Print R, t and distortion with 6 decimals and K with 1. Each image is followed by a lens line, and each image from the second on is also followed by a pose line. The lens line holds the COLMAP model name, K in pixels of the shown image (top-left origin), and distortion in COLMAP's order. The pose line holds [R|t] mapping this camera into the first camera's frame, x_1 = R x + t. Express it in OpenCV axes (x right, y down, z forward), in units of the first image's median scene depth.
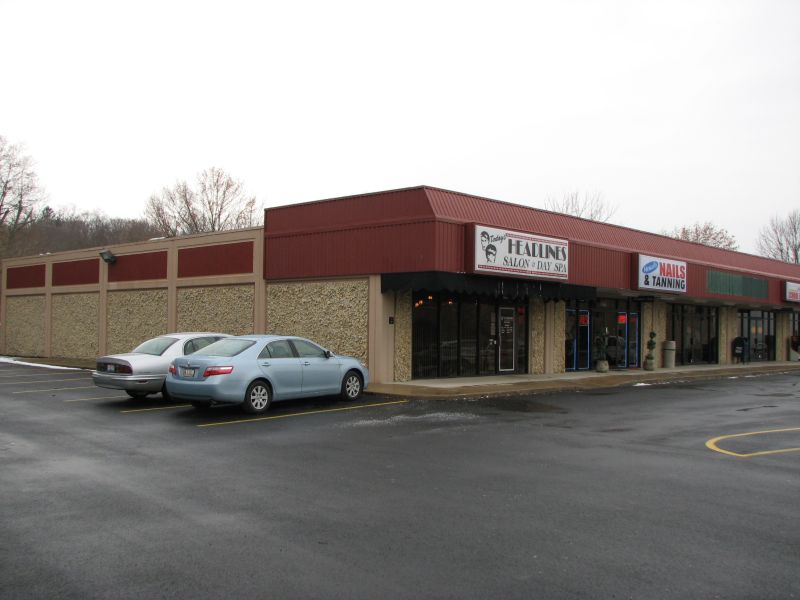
lens RADIAL K [[874.9, 0, 380.9], [0, 874.9, 316.0], [0, 0, 1]] dist [-0.207922, 0.304218]
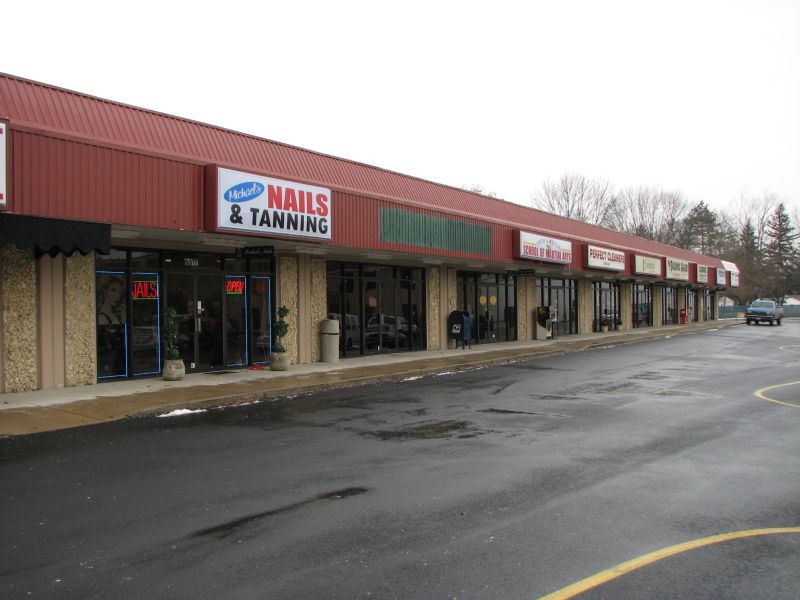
lens RADIAL K [[874.9, 0, 380.9], [0, 874.9, 316.0], [0, 0, 1]] dist [-0.207922, 0.304218]
pose [[0.974193, -0.029224, 0.223815, 0.277726], [0.023605, 0.999336, 0.027737, 0.010901], [-0.224477, -0.021738, 0.974237, 0.436746]]
